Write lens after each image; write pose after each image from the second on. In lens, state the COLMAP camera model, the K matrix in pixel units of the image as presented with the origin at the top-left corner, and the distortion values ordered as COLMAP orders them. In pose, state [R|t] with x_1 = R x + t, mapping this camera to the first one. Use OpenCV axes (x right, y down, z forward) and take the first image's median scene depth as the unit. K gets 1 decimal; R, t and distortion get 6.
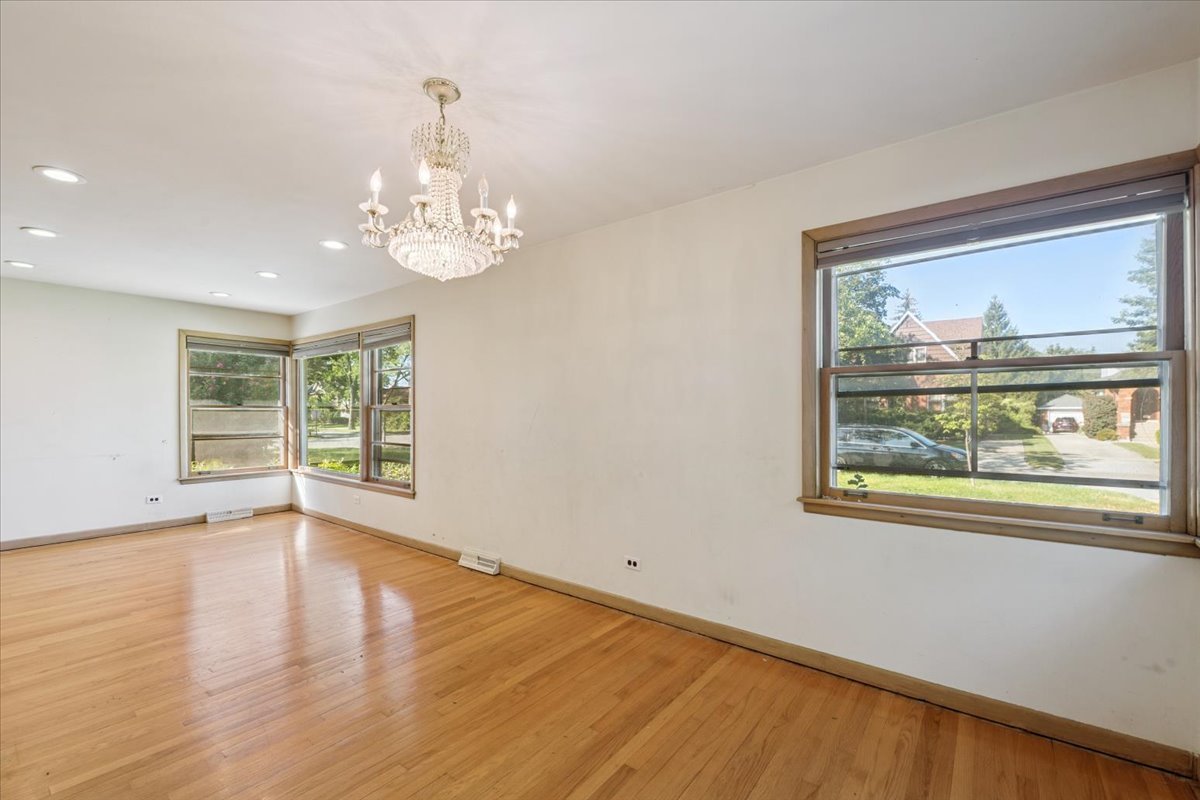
lens RADIAL K [[493.5, 0, 599.5], [0, 493.5, 413.7], [0, 0, 1]] dist [0.000116, -0.000058]
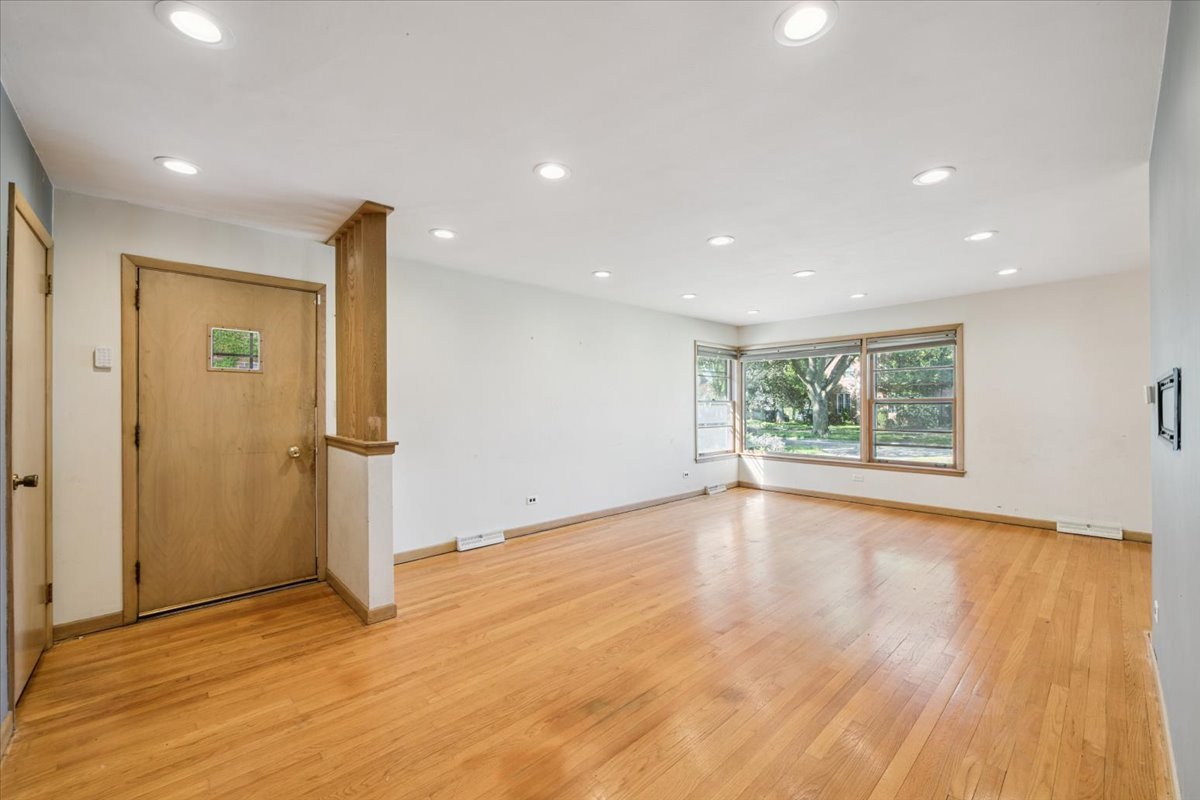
lens RADIAL K [[475.3, 0, 602.3], [0, 475.3, 406.5], [0, 0, 1]] dist [0.002465, -0.000097]
pose [[0.988864, -0.006065, -0.148700, -0.843620], [0.005972, 0.999982, -0.001072, -0.001659], [0.148704, 0.000172, 0.988882, -0.220430]]
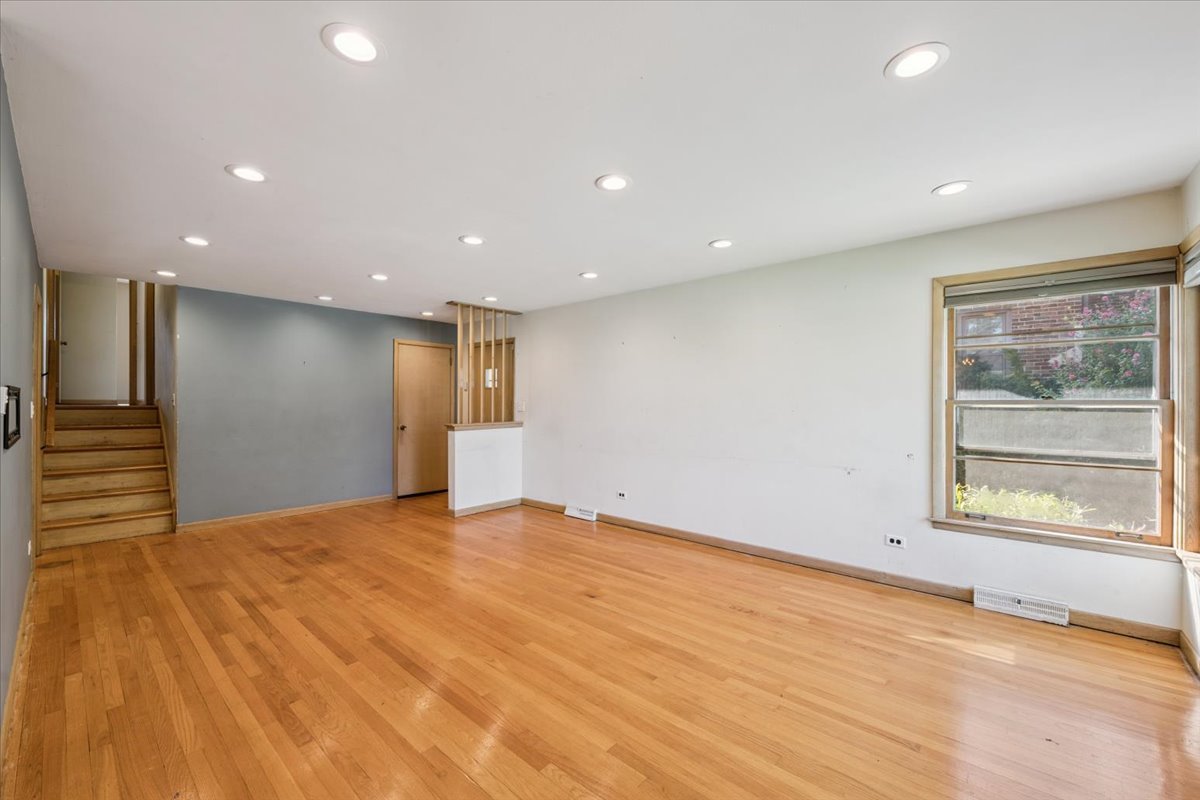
lens RADIAL K [[475.3, 0, 602.3], [0, 475.3, 406.5], [0, 0, 1]] dist [0.002465, -0.000097]
pose [[-0.045757, 0.003301, -0.998947, -0.215197], [-0.009056, 0.999952, 0.003719, -0.007769], [0.998912, 0.009217, -0.045725, 0.570562]]
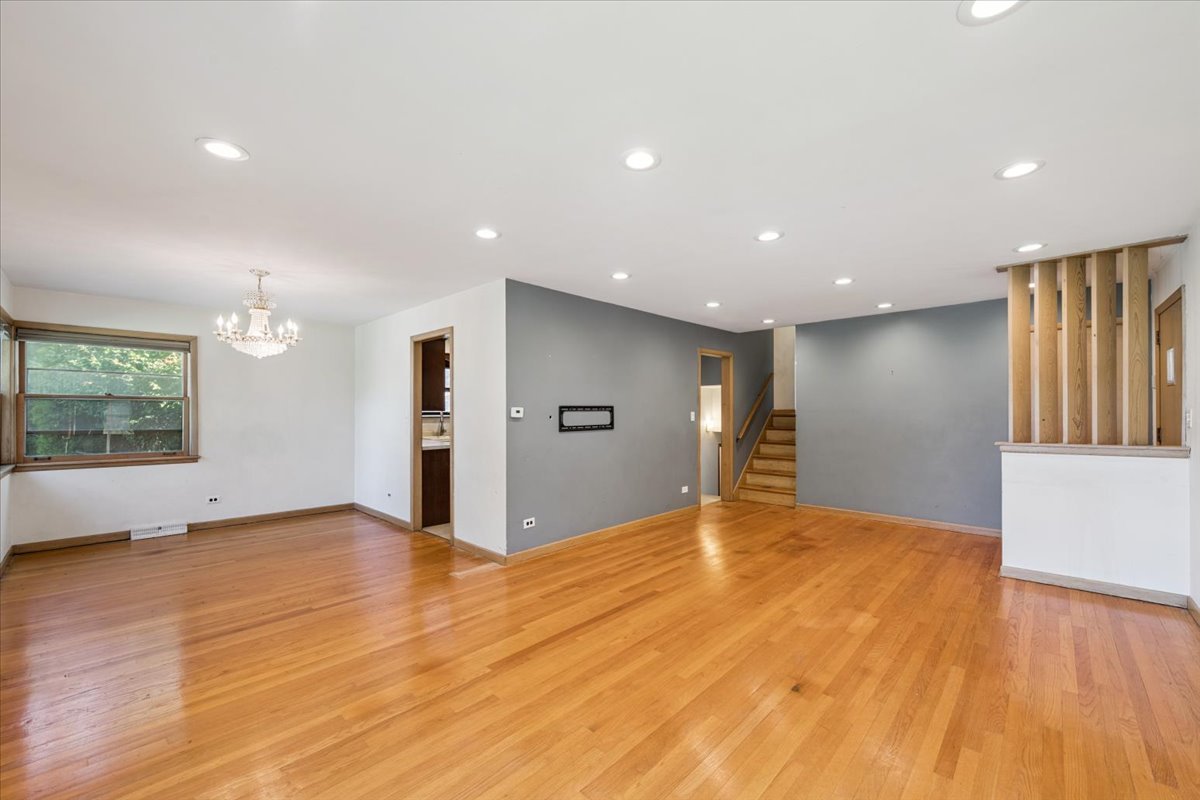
lens RADIAL K [[475.3, 0, 602.3], [0, 475.3, 406.5], [0, 0, 1]] dist [0.002465, -0.000097]
pose [[-0.996601, 0.000222, 0.082383, -0.642032], [-0.000208, 0.999986, -0.005212, -0.012718], [-0.082383, -0.005211, -0.996587, 0.936961]]
